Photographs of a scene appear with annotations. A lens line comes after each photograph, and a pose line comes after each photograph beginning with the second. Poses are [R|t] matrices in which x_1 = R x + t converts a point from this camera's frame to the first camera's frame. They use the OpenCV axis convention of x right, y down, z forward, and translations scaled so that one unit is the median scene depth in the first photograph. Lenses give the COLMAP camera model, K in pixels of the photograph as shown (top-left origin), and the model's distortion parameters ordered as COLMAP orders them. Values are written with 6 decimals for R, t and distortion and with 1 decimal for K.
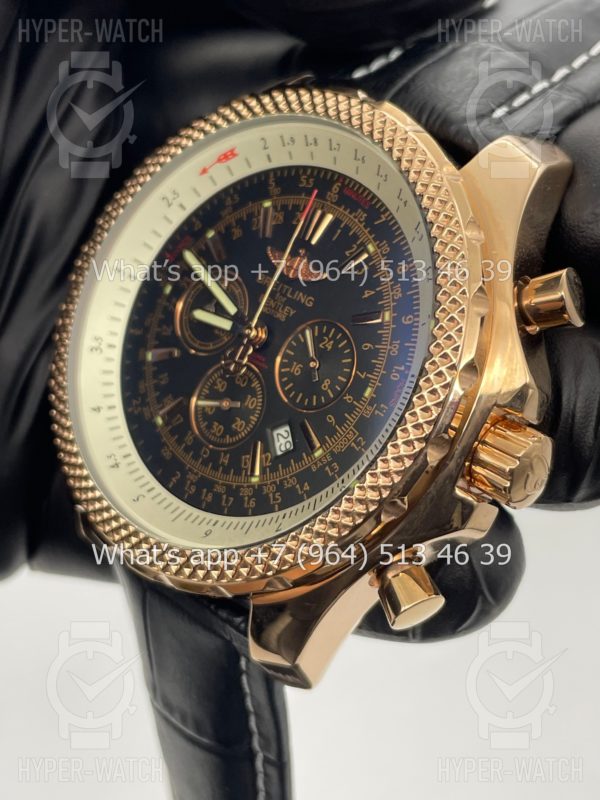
lens RADIAL K [[1233.3, 0, 302.1], [0, 1233.3, 393.6], [0, 0, 1]] dist [0.093750, 0.000000]
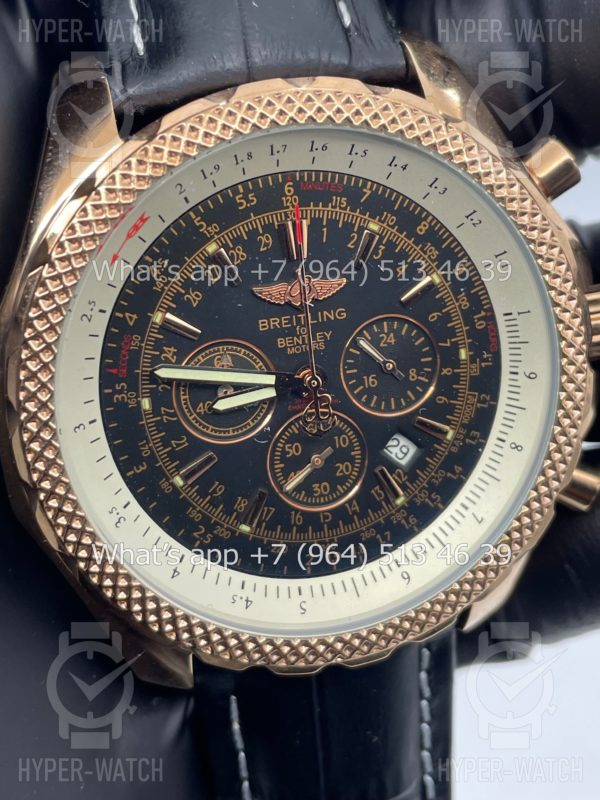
lens RADIAL K [[1233.3, 0, 293.5], [0, 1233.3, 371.0], [0, 0, 1]] dist [0.093750, 0.000000]
pose [[0.507567, -0.633099, 0.584432, -0.548416], [0.412673, 0.774066, 0.480128, -0.475680], [-0.756358, -0.002518, 0.654153, 0.431569]]
